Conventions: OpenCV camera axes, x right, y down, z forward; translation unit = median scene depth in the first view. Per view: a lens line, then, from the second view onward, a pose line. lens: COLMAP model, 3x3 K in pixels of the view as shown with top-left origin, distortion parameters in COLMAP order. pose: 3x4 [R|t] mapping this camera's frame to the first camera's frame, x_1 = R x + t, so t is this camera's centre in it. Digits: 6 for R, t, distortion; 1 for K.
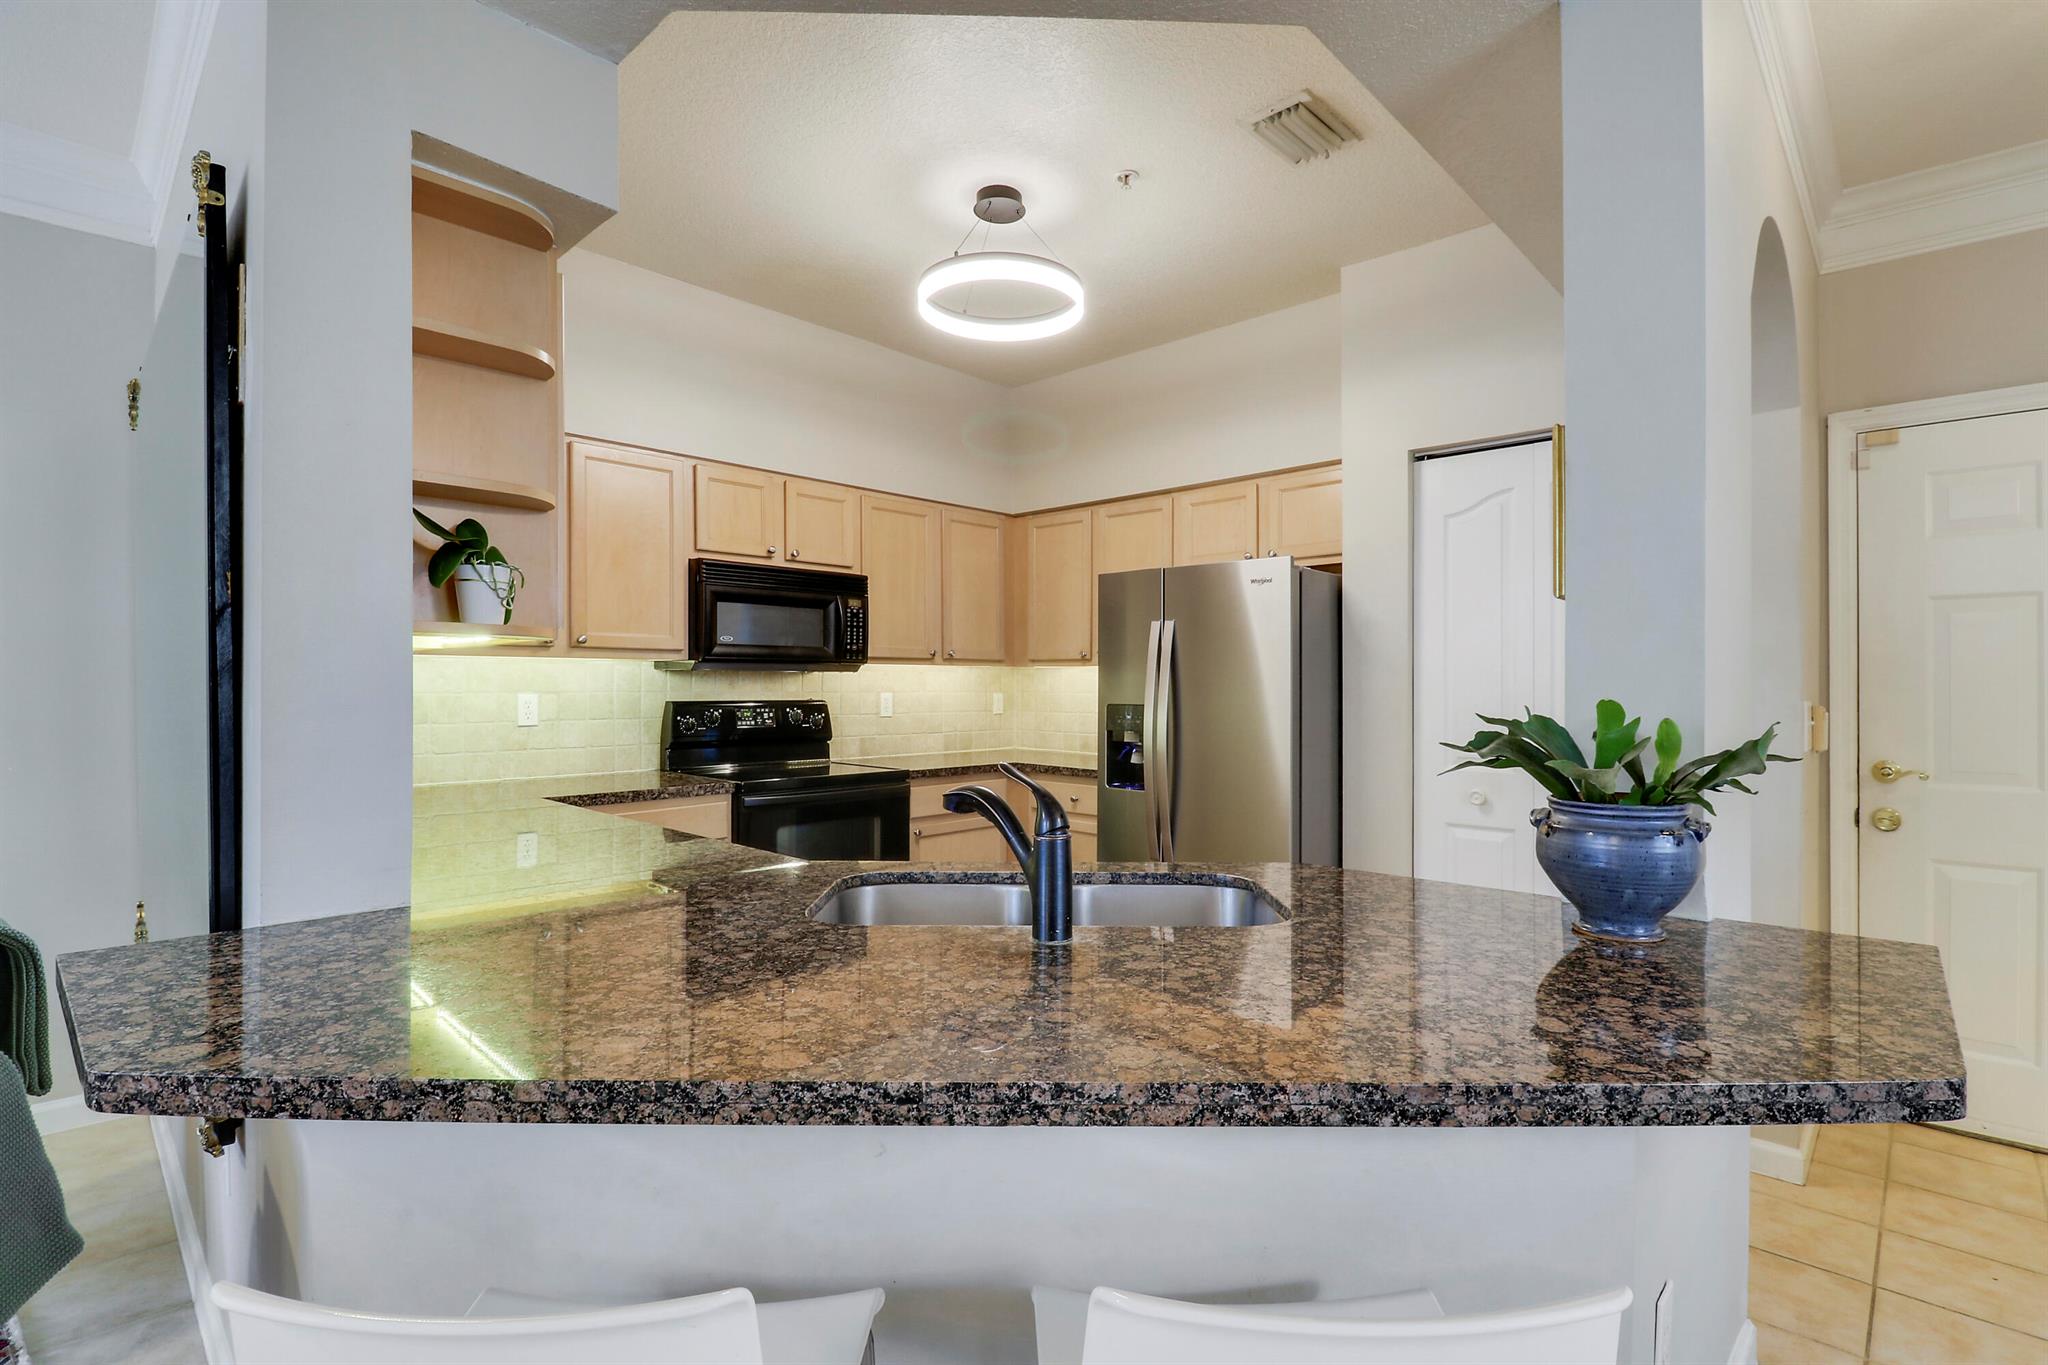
lens RADIAL K [[965.4, 0, 1029.6], [0, 965.4, 693.4], [0, 0, 1]] dist [-0.005035, -0.009821]
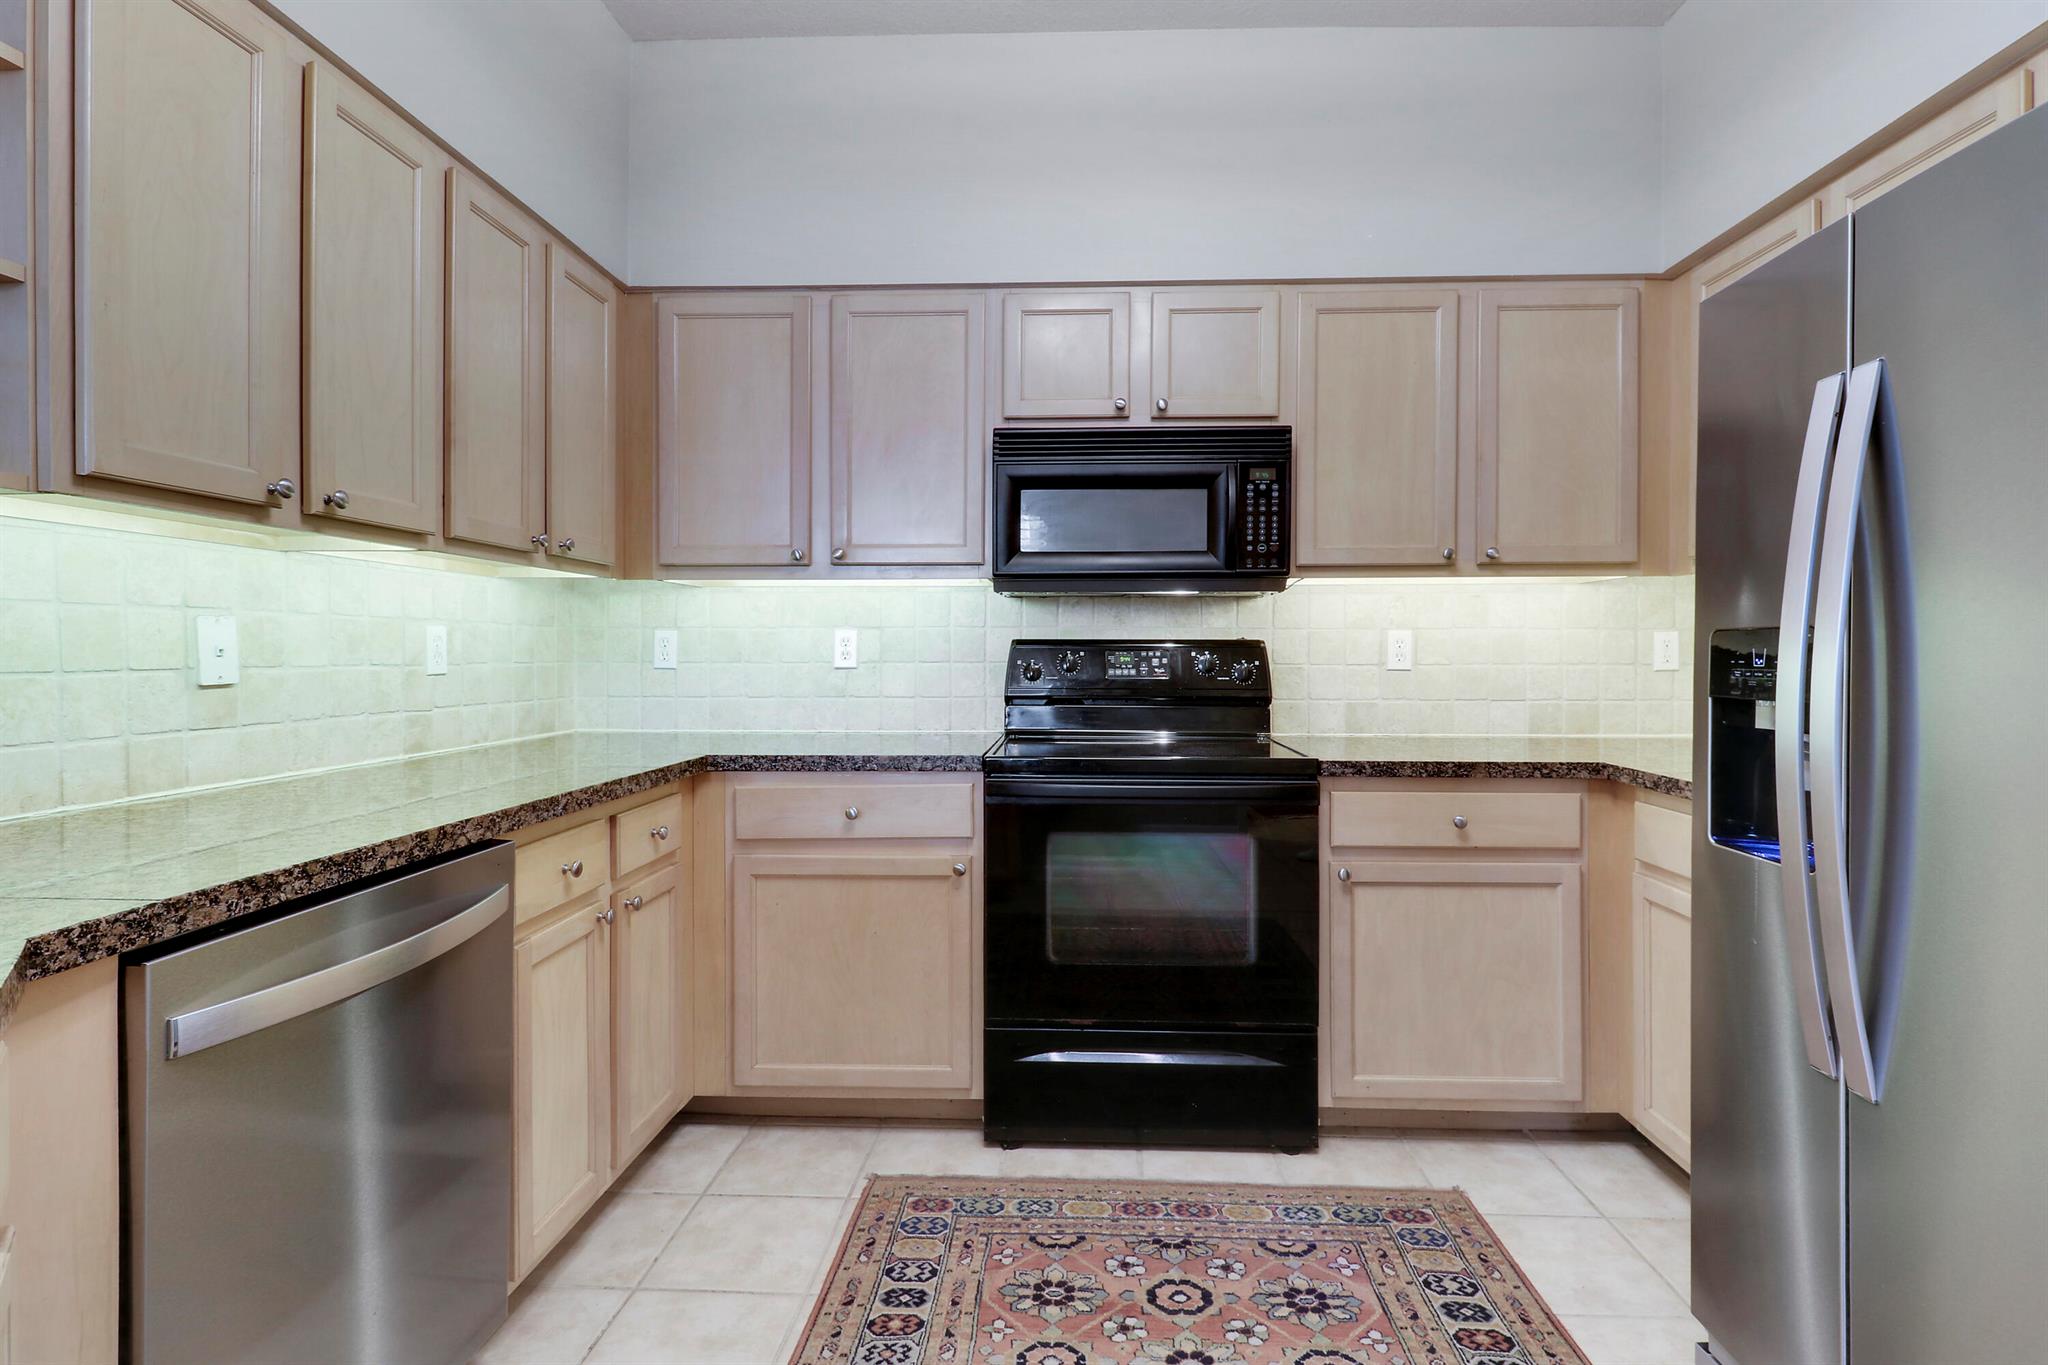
lens RADIAL K [[965.4, 0, 1061.2], [0, 965.4, 680.2], [0, 0, 1]] dist [-0.005035, -0.009821]
pose [[0.673576, 0.017082, -0.738920, 0.190943], [-0.005405, 0.999820, 0.018186, 0.025569], [0.739098, -0.008256, 0.673548, 0.535352]]
